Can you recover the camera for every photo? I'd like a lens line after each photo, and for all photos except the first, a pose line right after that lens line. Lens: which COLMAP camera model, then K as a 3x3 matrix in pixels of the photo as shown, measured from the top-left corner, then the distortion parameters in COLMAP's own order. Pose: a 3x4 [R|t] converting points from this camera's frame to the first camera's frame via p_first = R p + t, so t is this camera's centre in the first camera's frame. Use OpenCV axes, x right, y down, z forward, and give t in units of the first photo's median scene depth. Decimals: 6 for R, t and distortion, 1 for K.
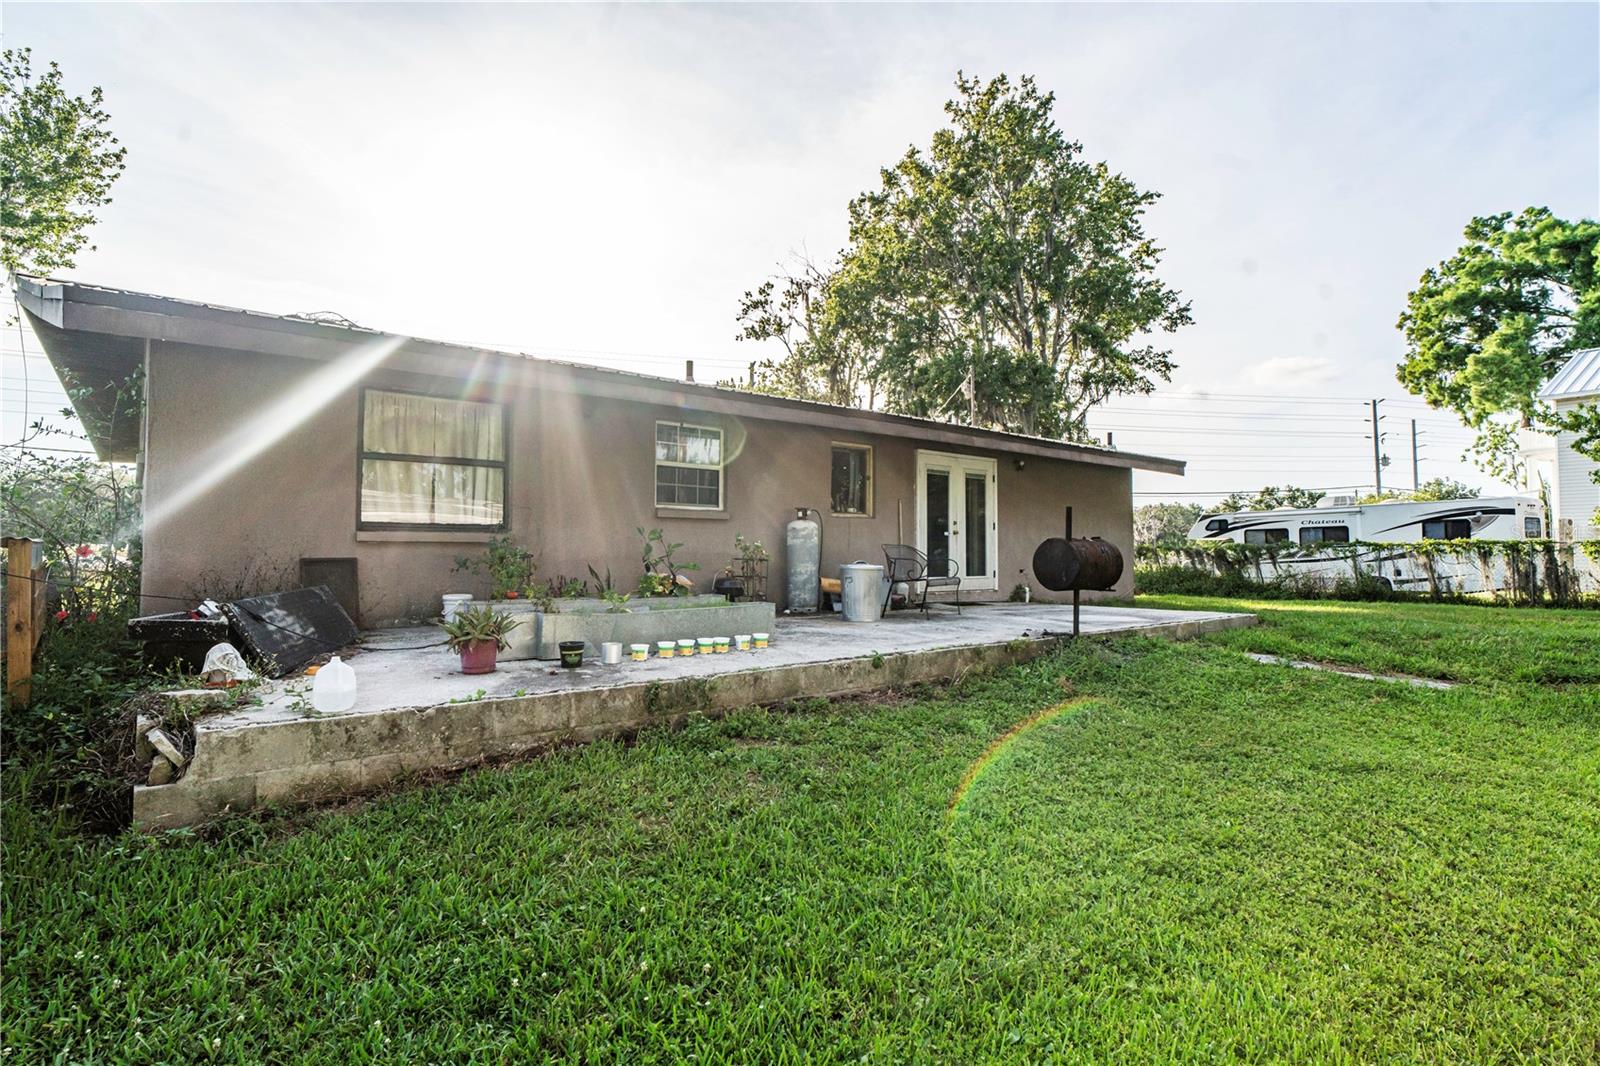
lens RADIAL K [[800.4, 0, 800.0], [0, 800.4, 533.0], [0, 0, 1]] dist [-0.003602, 0.000337]
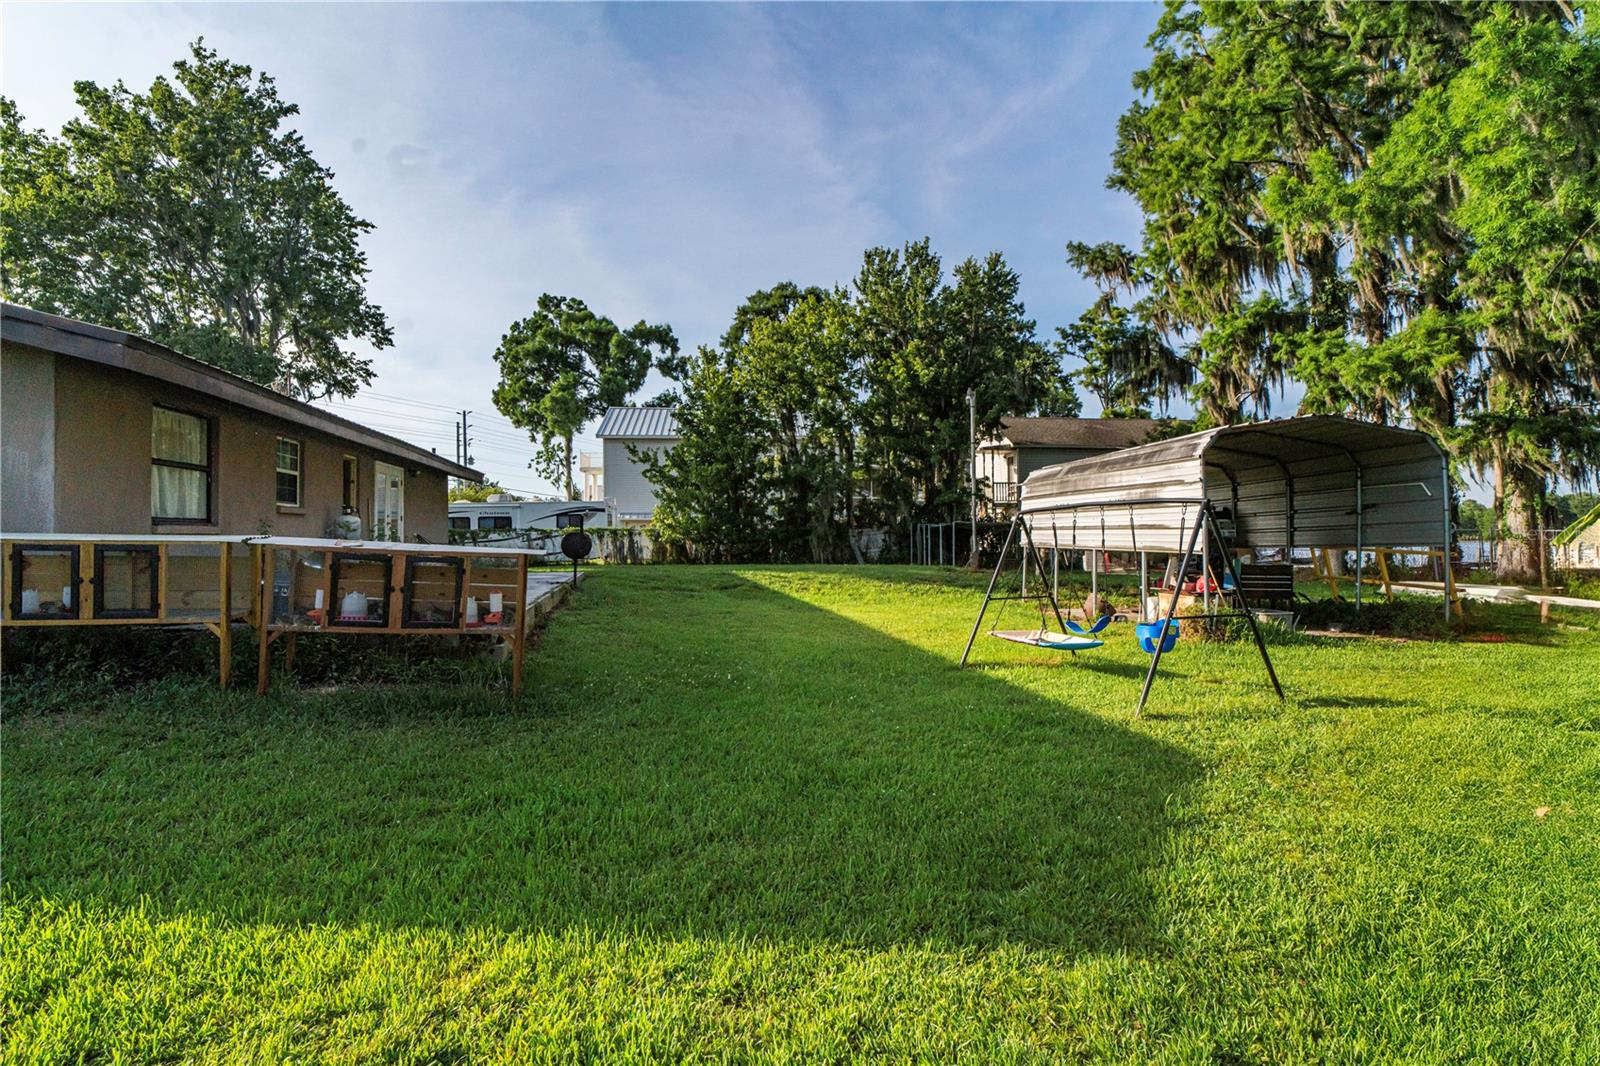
lens RADIAL K [[800.4, 0, 800.0], [0, 800.4, 533.0], [0, 0, 1]] dist [-0.003602, 0.000337]
pose [[0.475543, 0.002259, 0.879690, -0.183104], [-0.023731, 0.999666, 0.010262, -0.003812], [-0.879372, -0.025756, 0.475438, -0.070353]]
